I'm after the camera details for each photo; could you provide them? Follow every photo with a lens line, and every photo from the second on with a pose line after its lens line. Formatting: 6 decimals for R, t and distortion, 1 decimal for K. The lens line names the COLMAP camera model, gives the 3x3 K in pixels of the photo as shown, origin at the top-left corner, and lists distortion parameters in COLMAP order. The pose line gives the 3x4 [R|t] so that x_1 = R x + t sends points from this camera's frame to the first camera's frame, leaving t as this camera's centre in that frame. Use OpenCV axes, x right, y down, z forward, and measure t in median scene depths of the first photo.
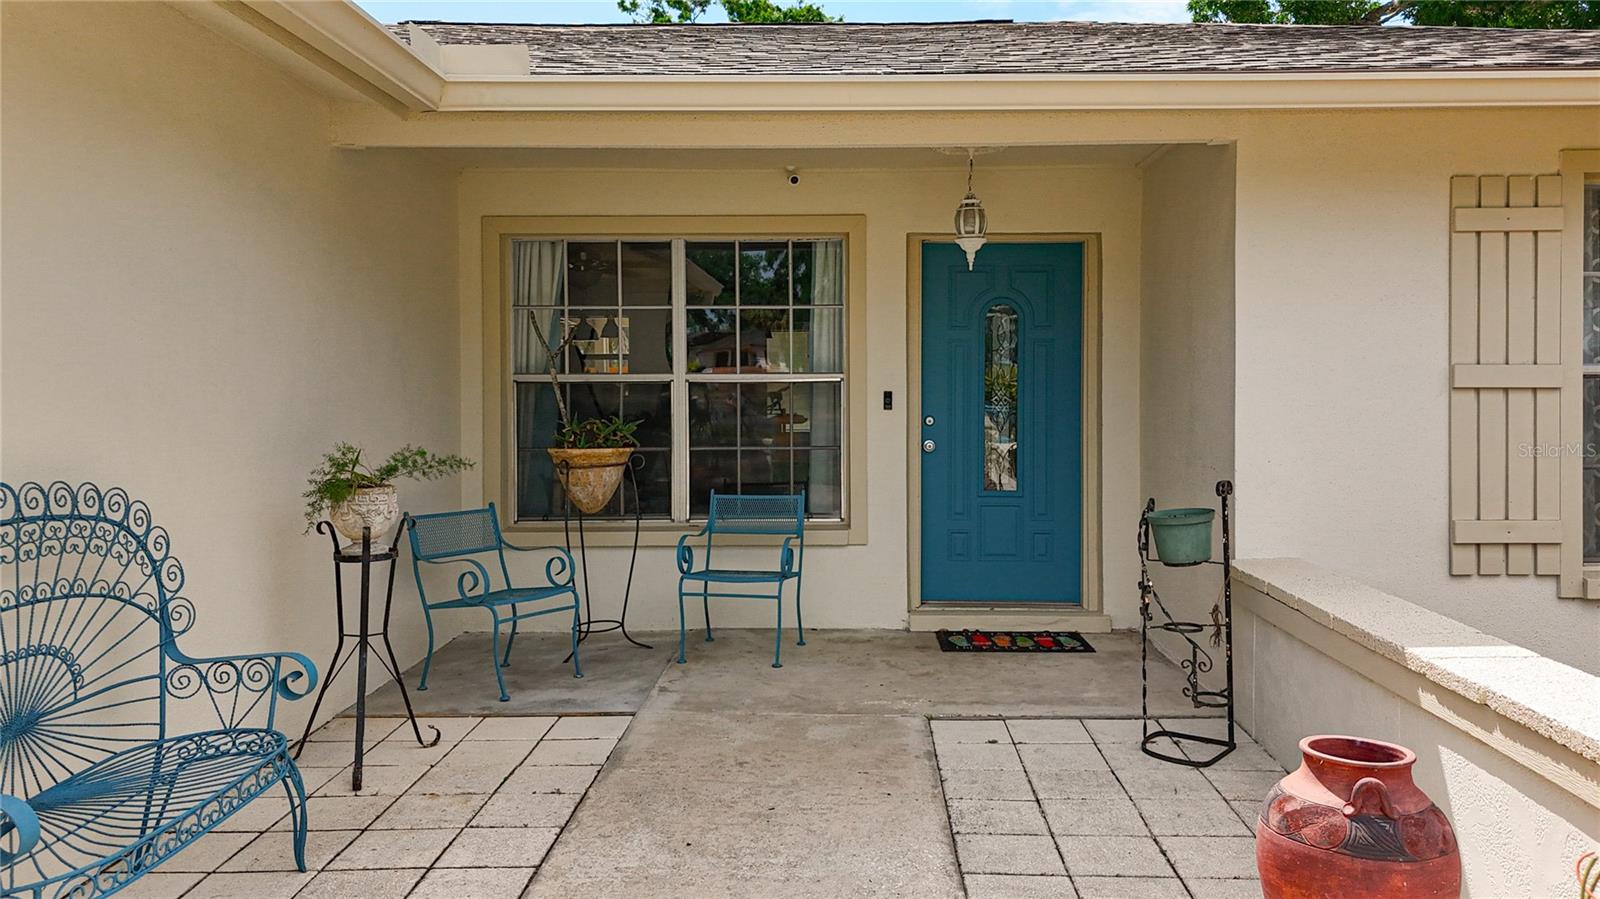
lens RADIAL K [[1193.4, 0, 809.5], [0, 1193.4, 441.4], [0, 0, 1]] dist [0.045386, 0.002482]
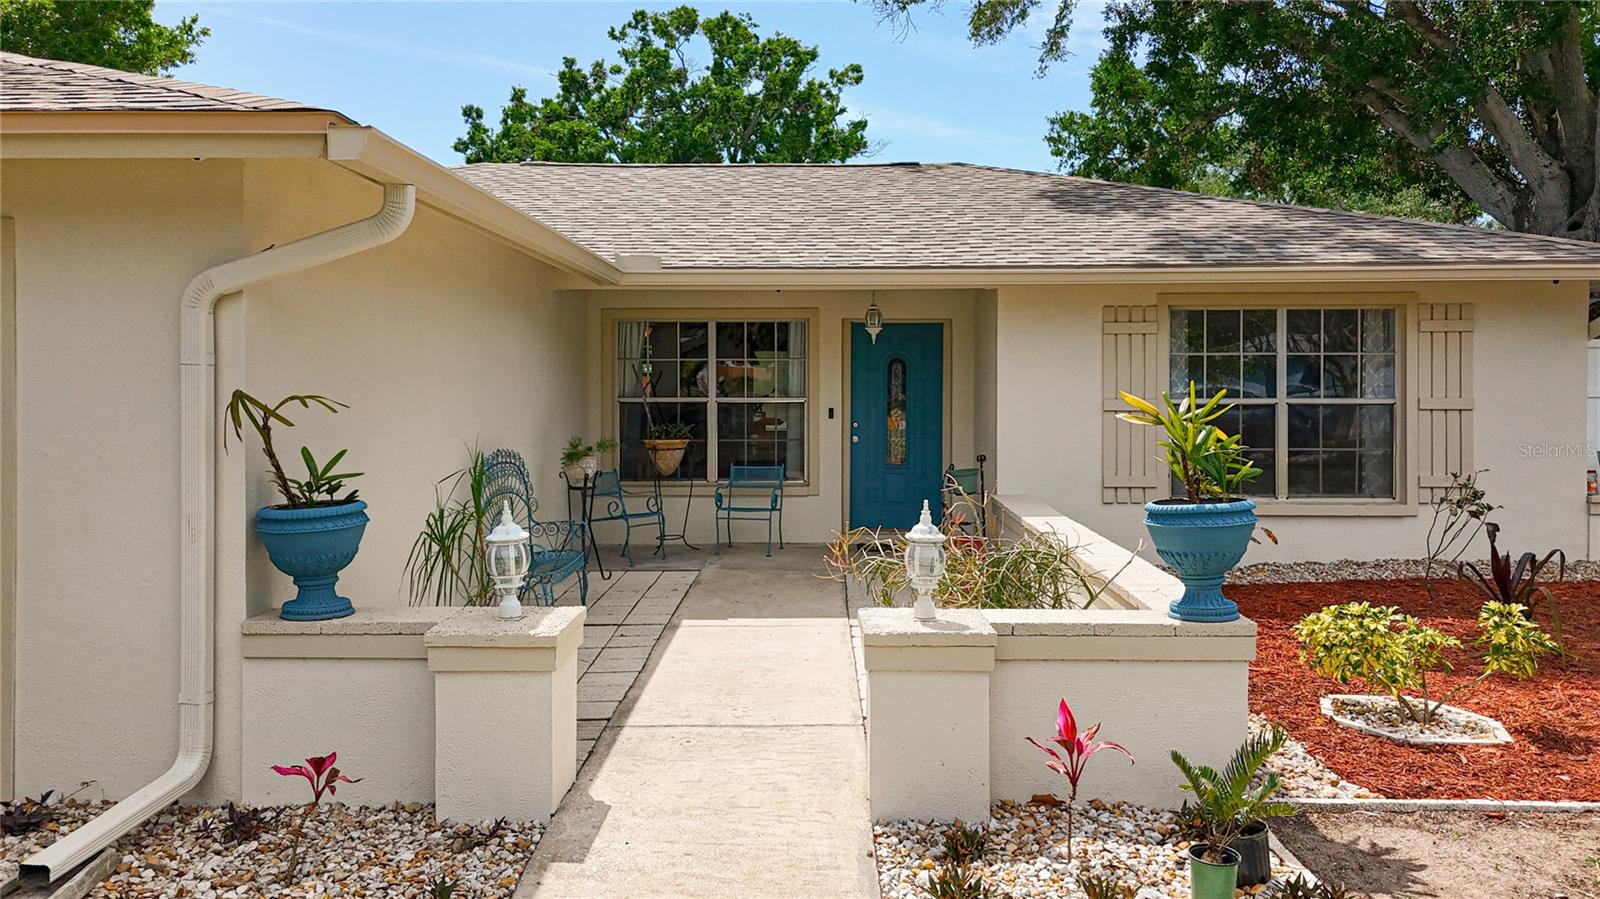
lens RADIAL K [[1193.4, 0, 809.5], [0, 1193.4, 441.4], [0, 0, 1]] dist [0.045386, 0.002482]
pose [[0.999768, 0.001930, 0.021472, -0.003771], [-0.001994, 0.999994, 0.002998, 0.001951], [-0.021466, -0.003040, 0.999765, -0.786842]]
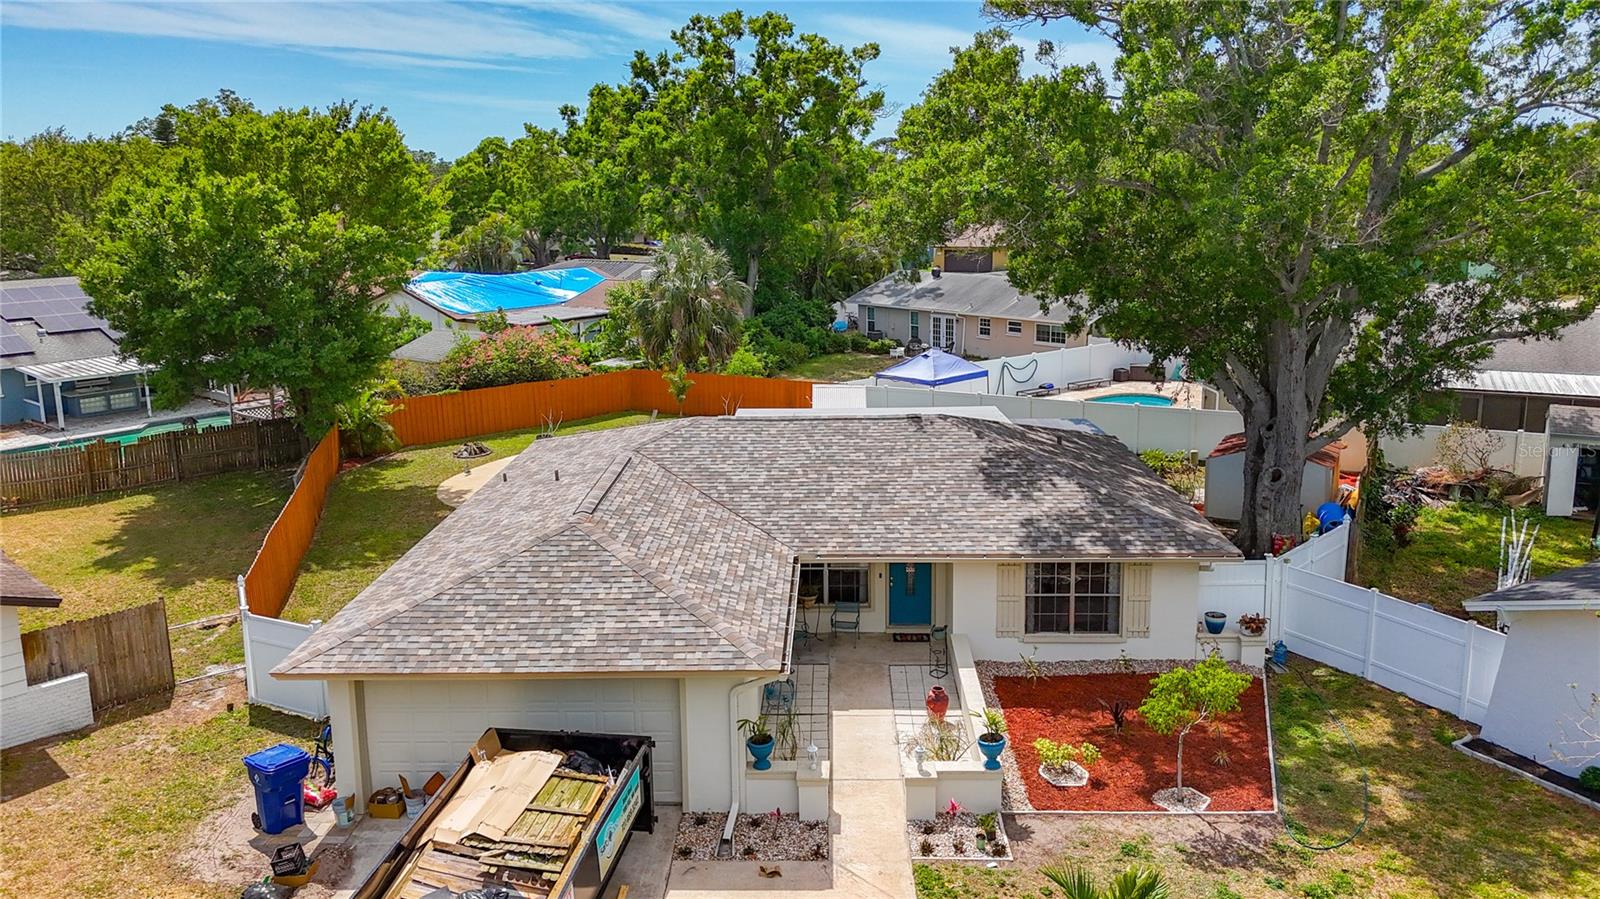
lens RADIAL K [[1091.3, 0, 800.0], [0, 1091.3, 449.5], [0, 0, 1]] dist [0.050950, -0.000024]
pose [[0.999866, -0.015701, -0.004610, -0.176171], [0.016257, 0.985247, 0.170362, -1.073200], [0.001867, -0.170415, 0.985371, -2.484168]]
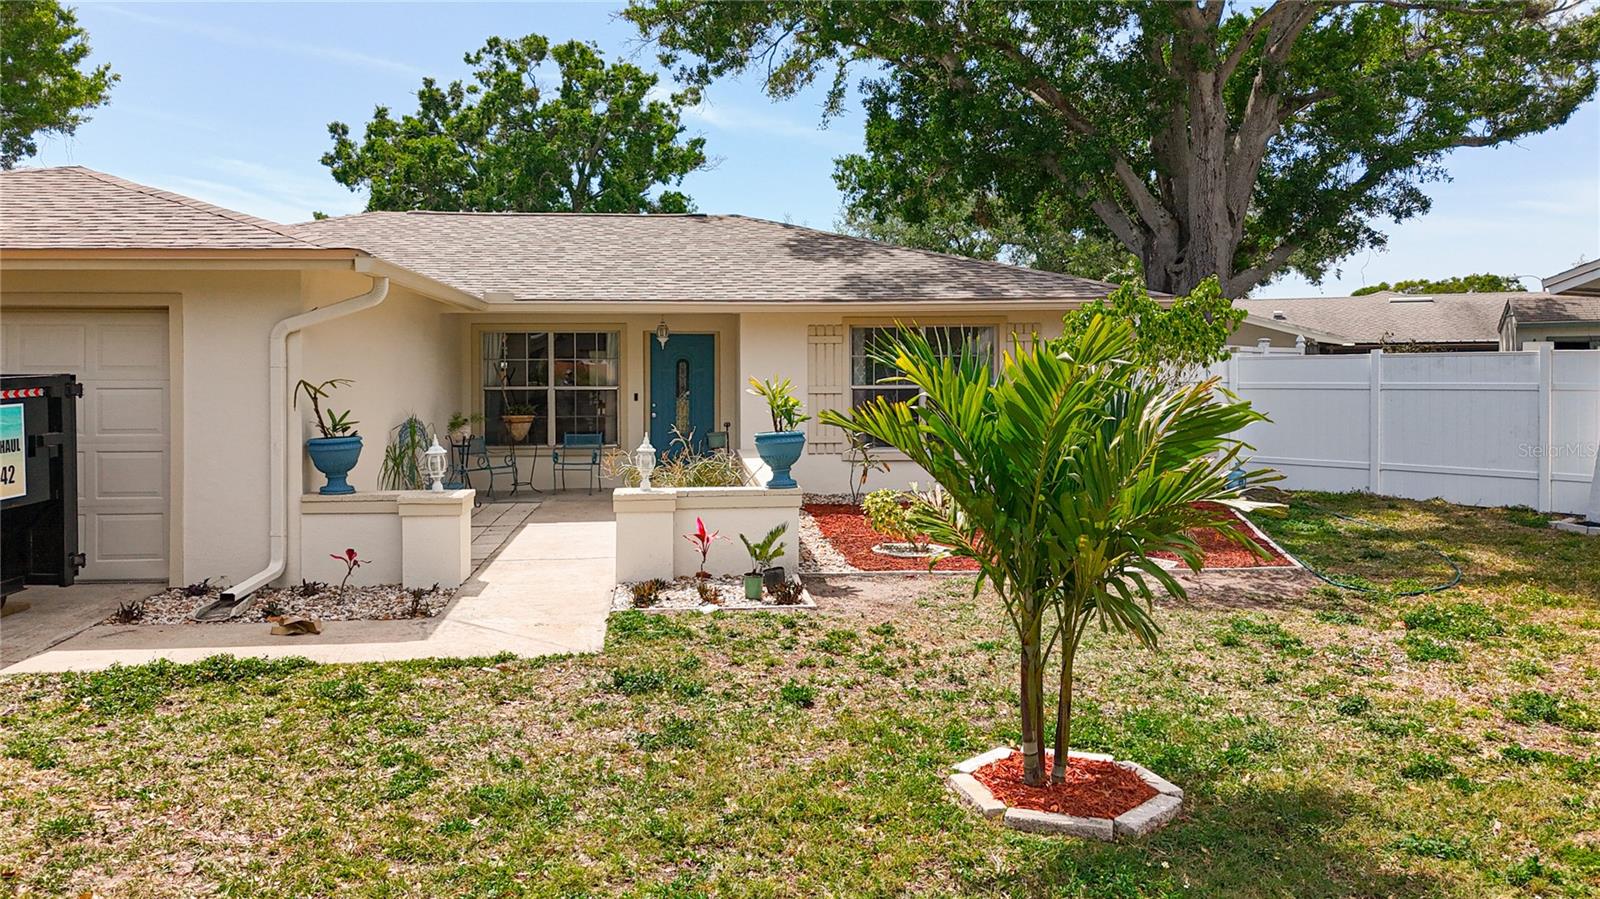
lens RADIAL K [[1155.3, 0, 743.1], [0, 1155.3, 424.4], [0, 0, 1]] dist [0.053443, -0.001326]
pose [[0.995878, -0.004253, 0.090604, 0.072805], [0.004706, 0.999978, -0.004779, 0.036550], [-0.090582, 0.005185, 0.995876, -1.492246]]
